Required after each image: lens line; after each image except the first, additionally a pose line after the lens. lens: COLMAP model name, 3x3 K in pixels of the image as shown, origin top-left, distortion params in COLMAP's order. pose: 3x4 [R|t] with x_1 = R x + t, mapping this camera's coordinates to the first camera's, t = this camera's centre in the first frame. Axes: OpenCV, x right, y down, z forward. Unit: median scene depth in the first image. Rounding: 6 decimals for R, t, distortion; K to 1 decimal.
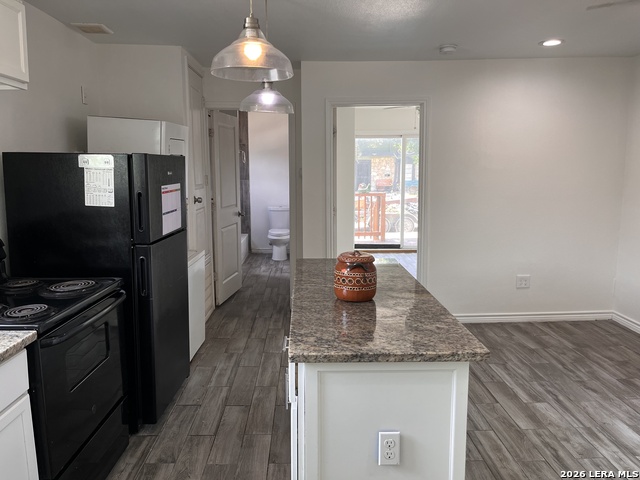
lens RADIAL K [[486.0, 0, 315.2], [0, 486.0, 234.3], [0, 0, 1]] dist [0.058978, -0.089616]
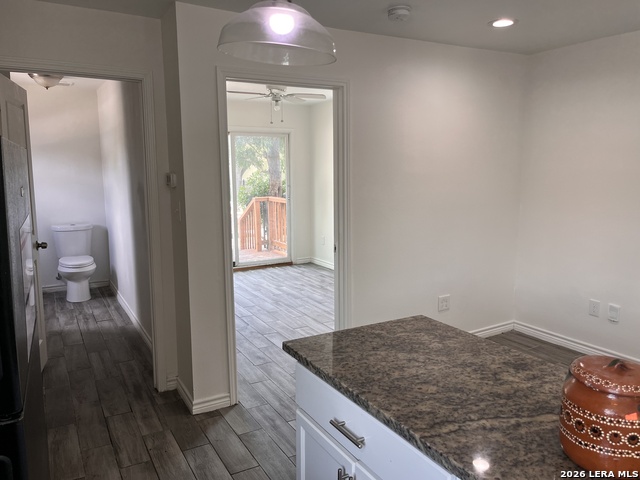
lens RADIAL K [[486.0, 0, 323.9], [0, 486.0, 237.4], [0, 0, 1]] dist [0.058978, -0.089616]
pose [[0.871662, -0.066912, 0.485519, -0.262895], [0.064972, 0.997669, 0.020848, -0.077132], [-0.485782, 0.013372, 0.873977, 0.514257]]
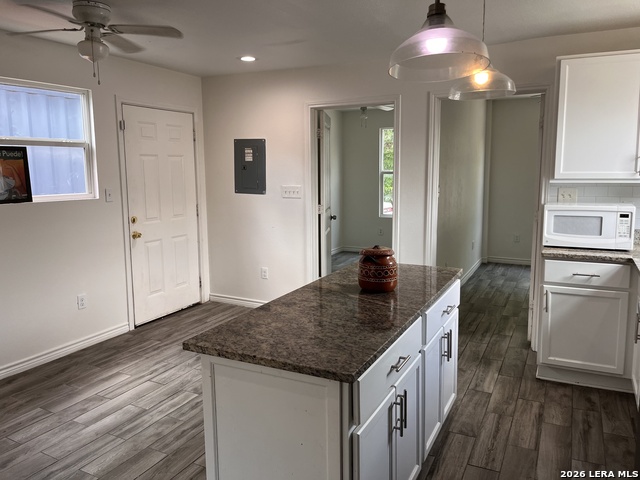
lens RADIAL K [[486.0, 0, 314.8], [0, 486.0, 235.6], [0, 0, 1]] dist [0.058978, -0.089616]
pose [[-0.876338, -0.051574, 0.478928, -0.222608], [0.080368, 0.964661, 0.250937, -0.192918], [-0.474945, 0.258397, -0.841224, 1.397427]]
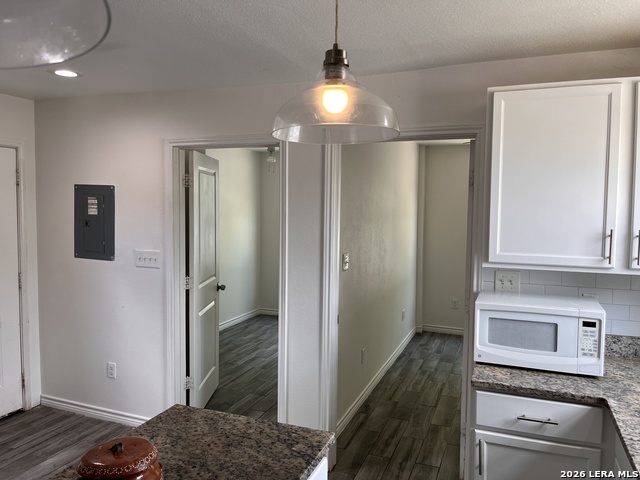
lens RADIAL K [[486.0, 0, 325.6], [0, 486.0, 236.2], [0, 0, 1]] dist [0.058978, -0.089616]
pose [[-0.924805, -0.028801, 0.379350, -0.212697], [0.044894, 0.981902, 0.183994, -0.184820], [-0.377783, 0.187189, -0.906774, 0.945687]]
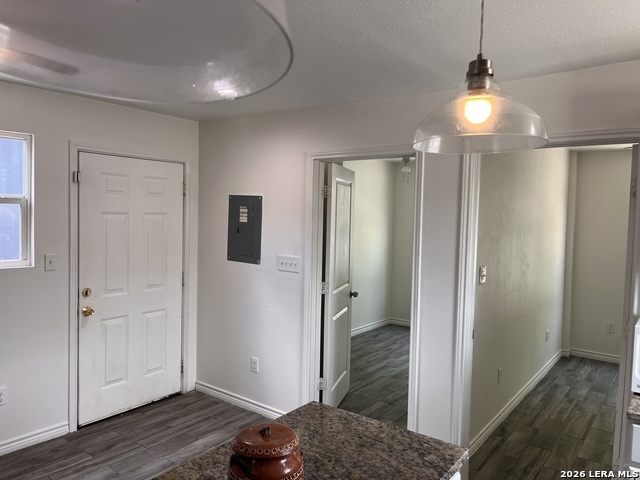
lens RADIAL K [[486.0, 0, 321.7], [0, 486.0, 237.3], [0, 0, 1]] dist [0.058978, -0.089616]
pose [[-0.785674, -0.041689, 0.617235, -0.215535], [0.066200, 0.986332, 0.150884, -0.186535], [-0.615089, 0.159407, -0.772176, 0.960738]]
